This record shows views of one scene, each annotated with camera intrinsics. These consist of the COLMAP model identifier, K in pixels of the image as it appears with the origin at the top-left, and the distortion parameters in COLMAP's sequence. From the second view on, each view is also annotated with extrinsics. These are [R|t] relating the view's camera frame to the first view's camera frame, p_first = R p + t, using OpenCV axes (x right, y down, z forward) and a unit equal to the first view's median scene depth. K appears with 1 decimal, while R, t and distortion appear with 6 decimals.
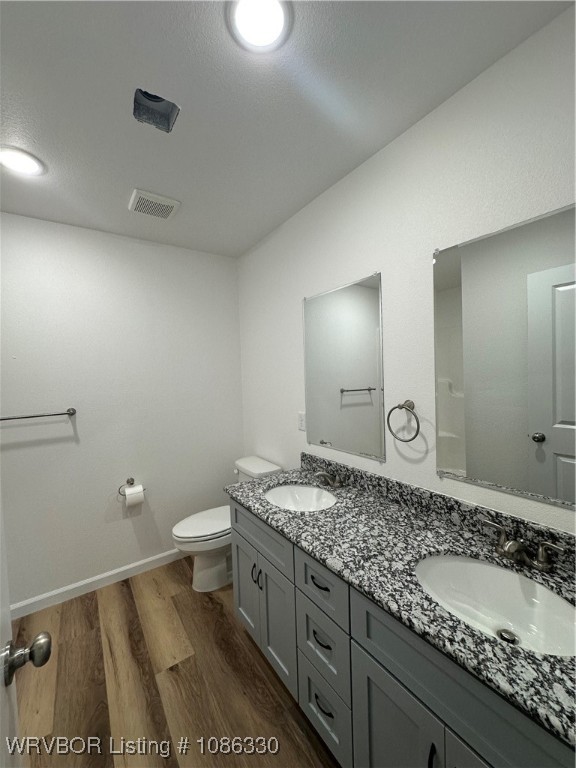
lens RADIAL K [[305.5, 0, 288.0], [0, 305.5, 384.0], [0, 0, 1]] dist [-0.001735, 0.000080]
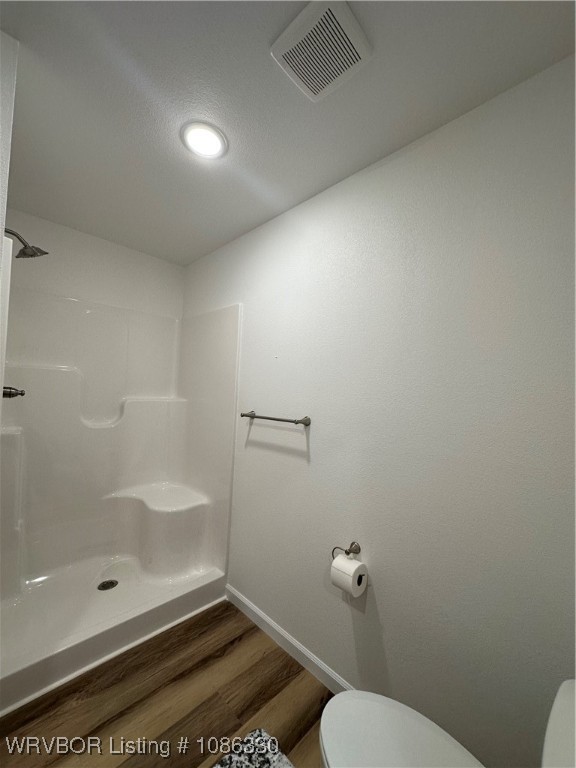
lens RADIAL K [[305.5, 0, 288.0], [0, 305.5, 384.0], [0, 0, 1]] dist [-0.001735, 0.000080]
pose [[0.195936, 0.021420, -0.980383, 0.071126], [-0.096500, 0.995330, 0.002461, -0.004957], [0.975857, 0.094124, 0.197088, 0.782600]]
